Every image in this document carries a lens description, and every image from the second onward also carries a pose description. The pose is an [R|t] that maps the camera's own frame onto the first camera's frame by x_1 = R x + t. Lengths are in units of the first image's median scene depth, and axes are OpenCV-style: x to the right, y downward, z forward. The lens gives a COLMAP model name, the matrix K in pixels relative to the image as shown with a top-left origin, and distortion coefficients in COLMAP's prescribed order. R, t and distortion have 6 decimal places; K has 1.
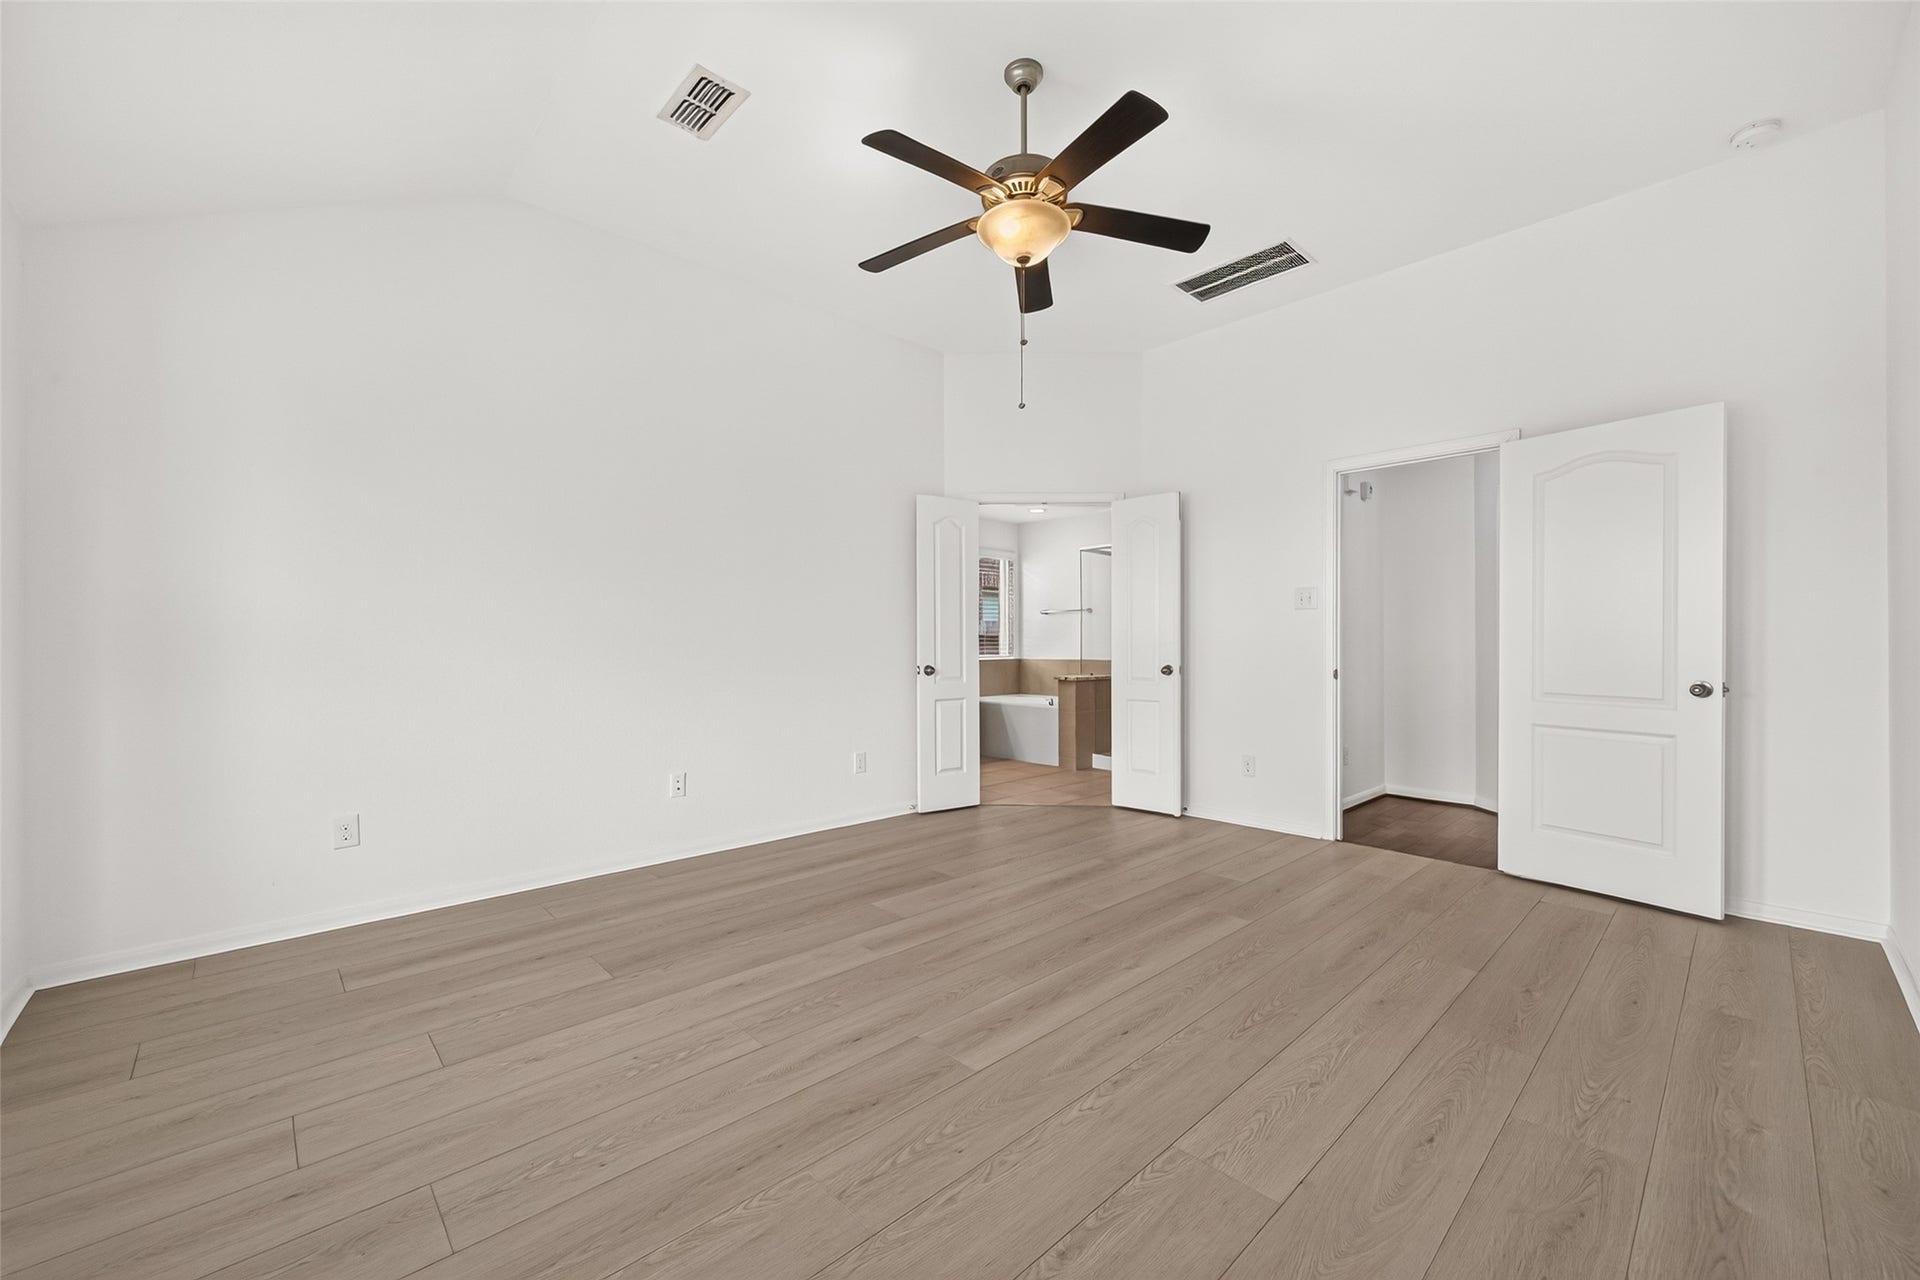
lens RADIAL K [[748.0, 0, 958.1], [0, 748.0, 640.5], [0, 0, 1]] dist [0.002316, -0.000376]
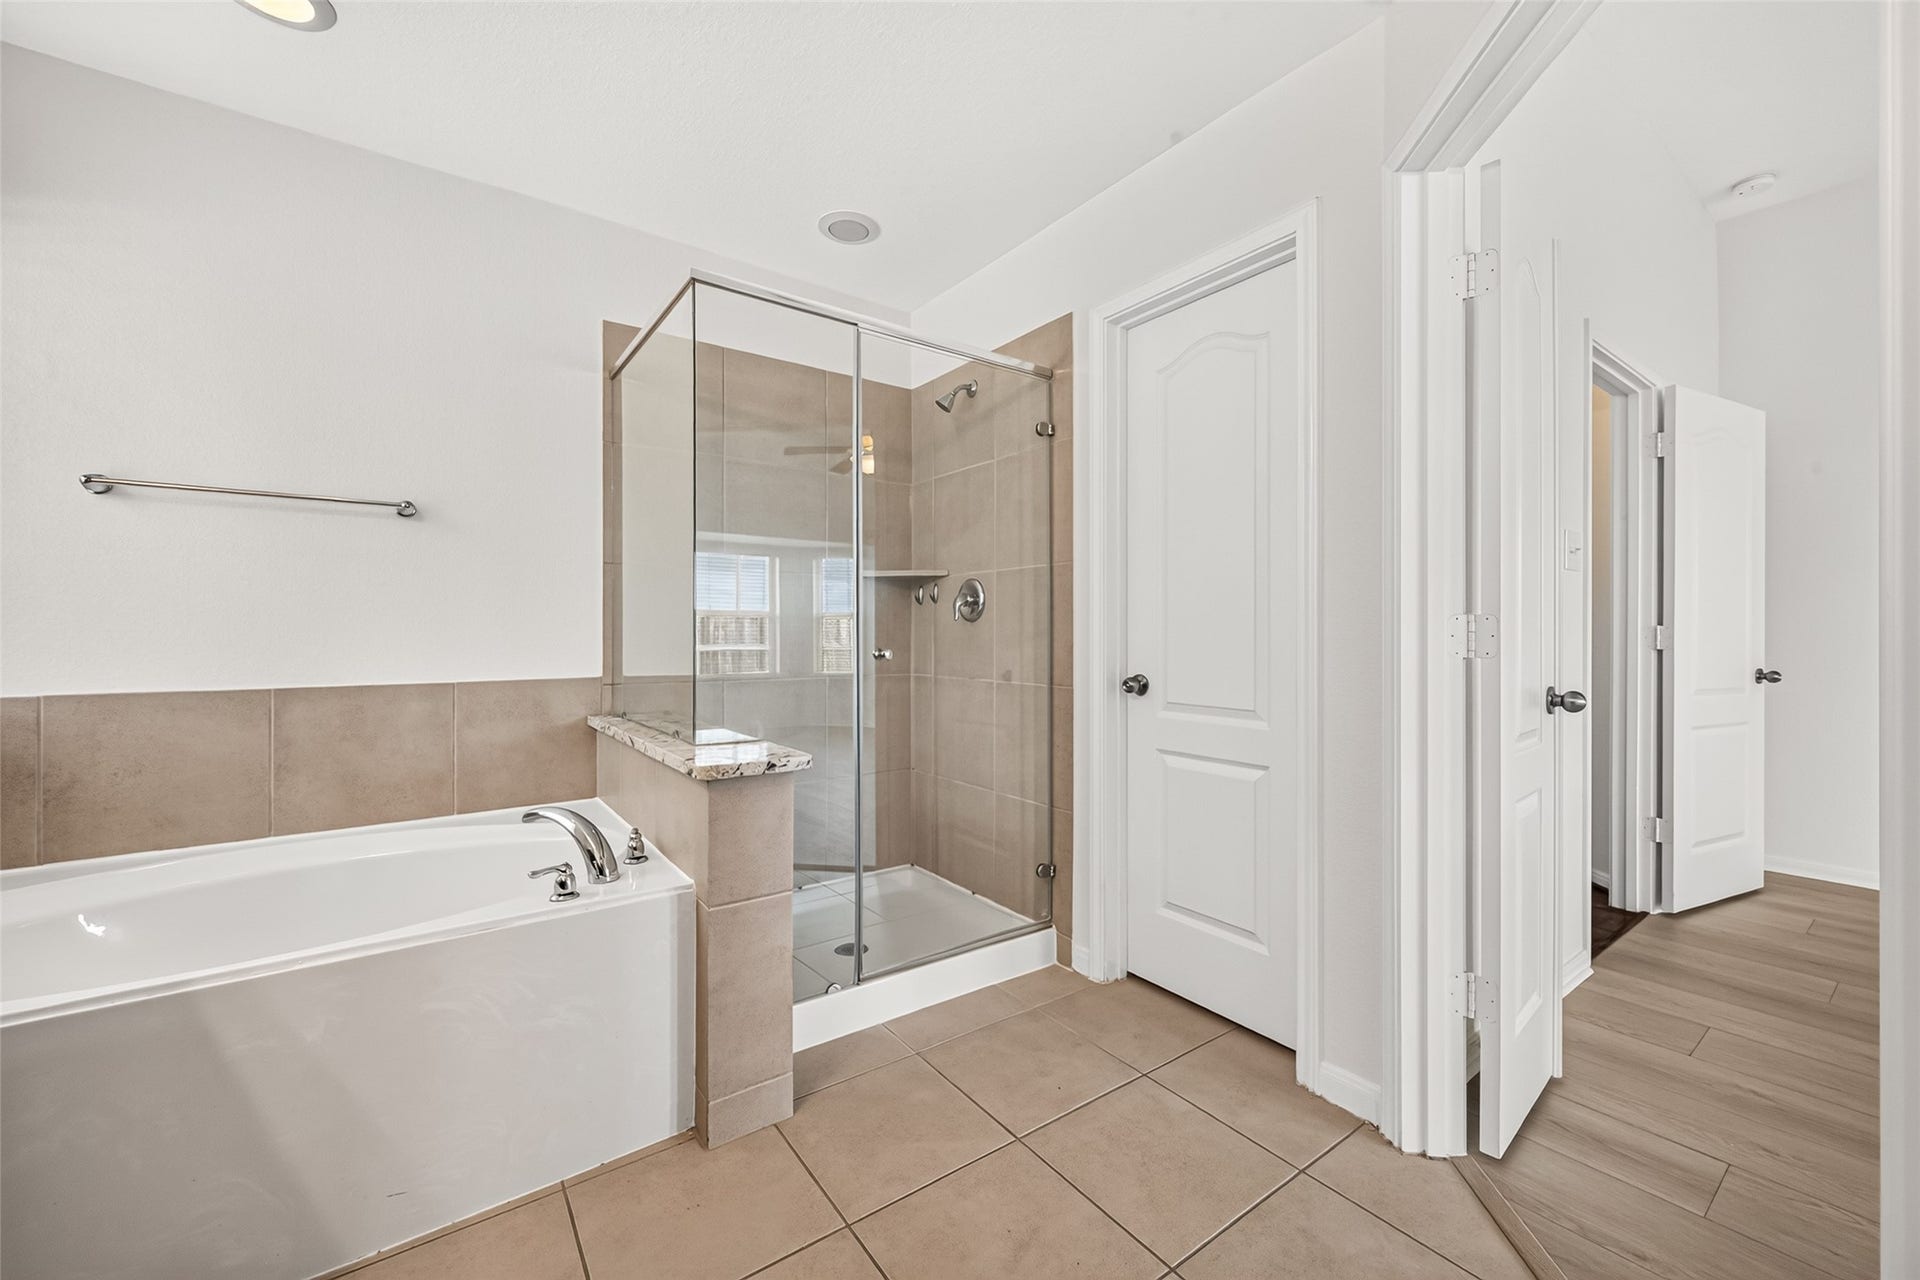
lens RADIAL K [[748.0, 0, 961.5], [0, 748.0, 635.1], [0, 0, 1]] dist [0.002316, -0.000376]
pose [[0.122210, -0.008571, 0.992467, -0.123475], [-0.002863, 0.999956, 0.008988, 0.007986], [-0.992500, -0.003940, 0.122180, 1.221567]]
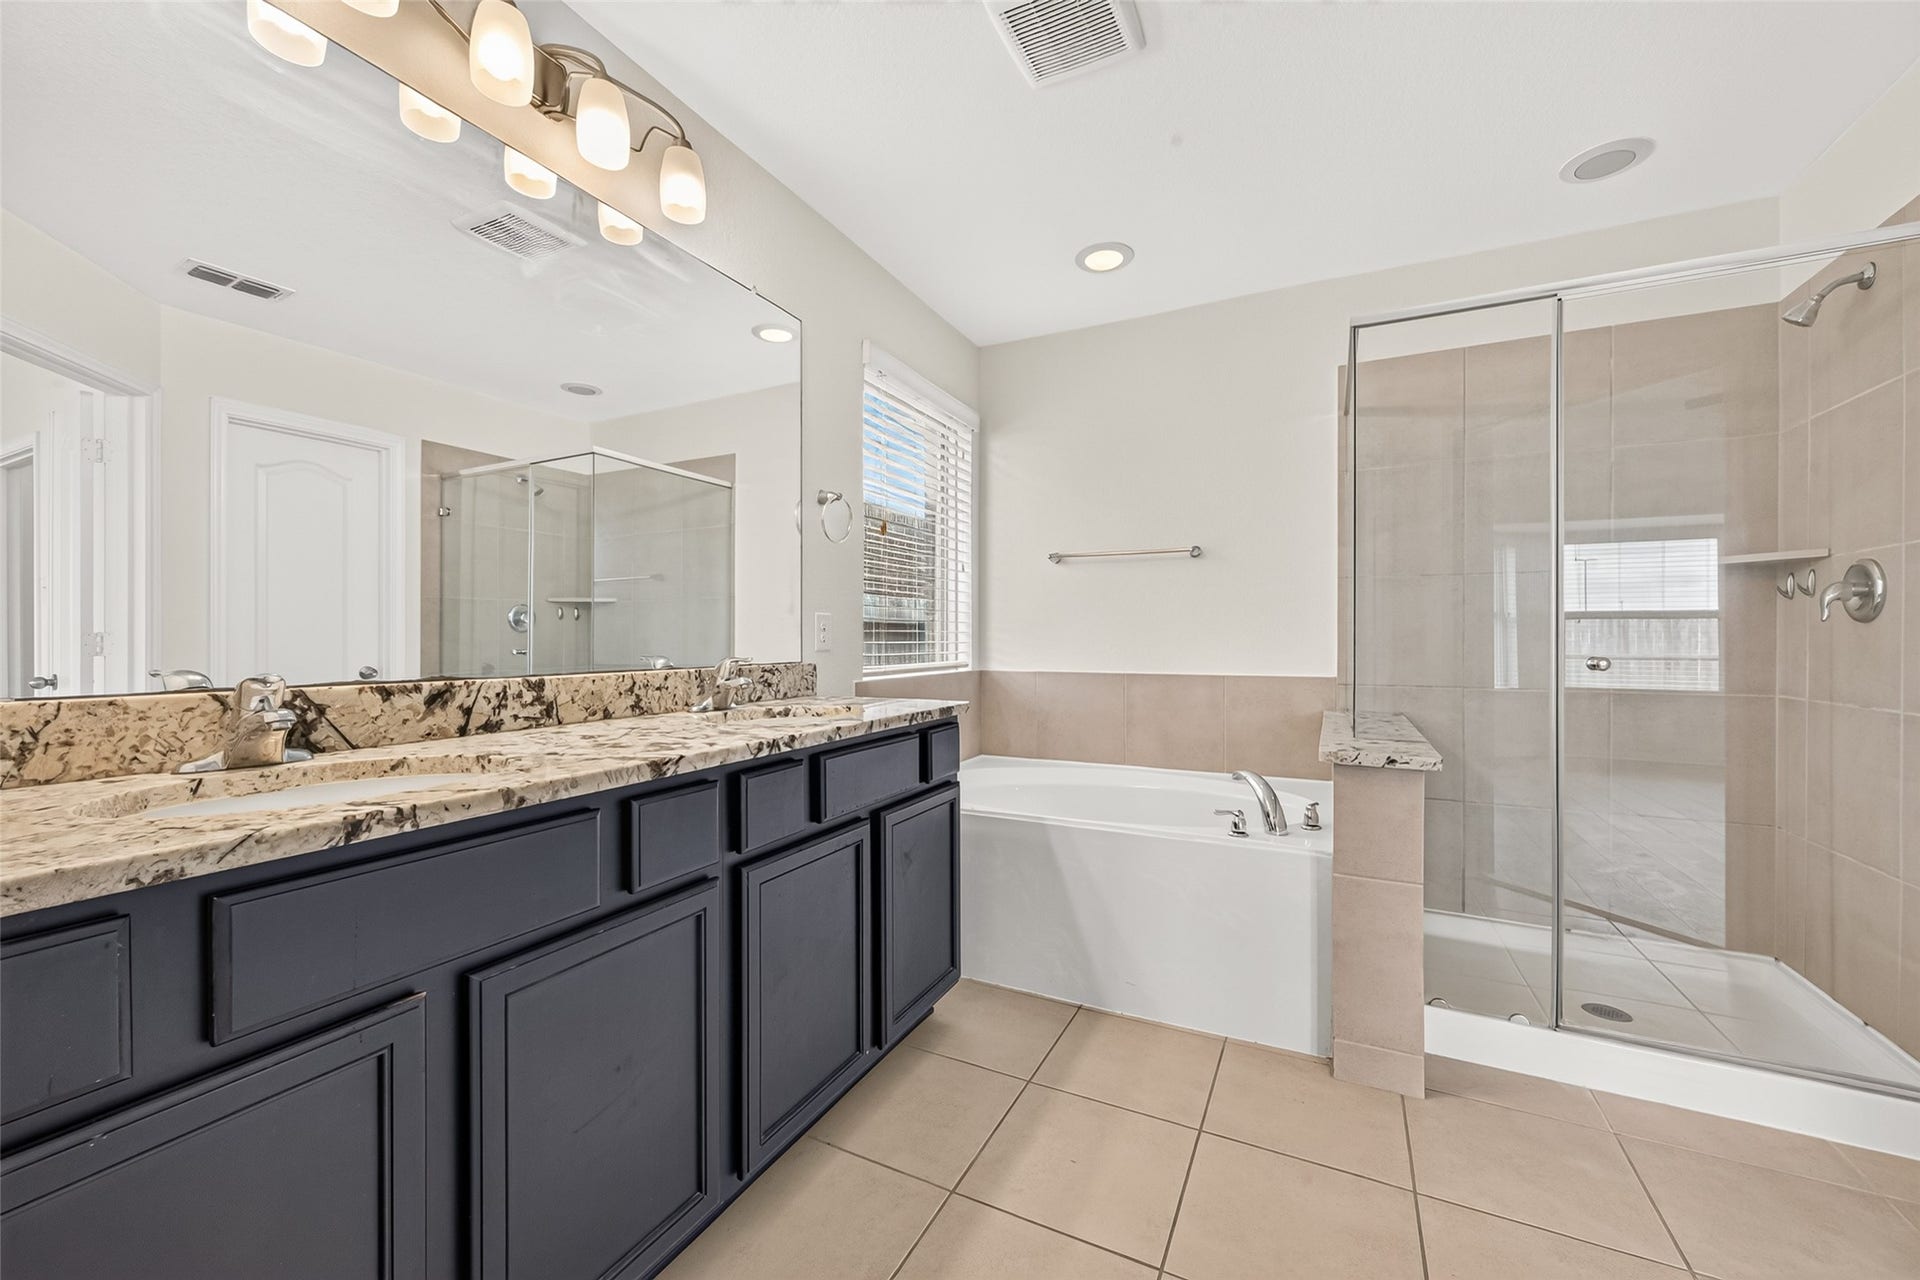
lens RADIAL K [[748.0, 0, 952.4], [0, 748.0, 642.3], [0, 0, 1]] dist [0.002316, -0.000376]
pose [[0.940568, -0.007567, 0.339521, -0.127971], [0.004310, 0.999937, 0.010344, 0.007113], [-0.339578, -0.008266, 0.940542, 1.077604]]
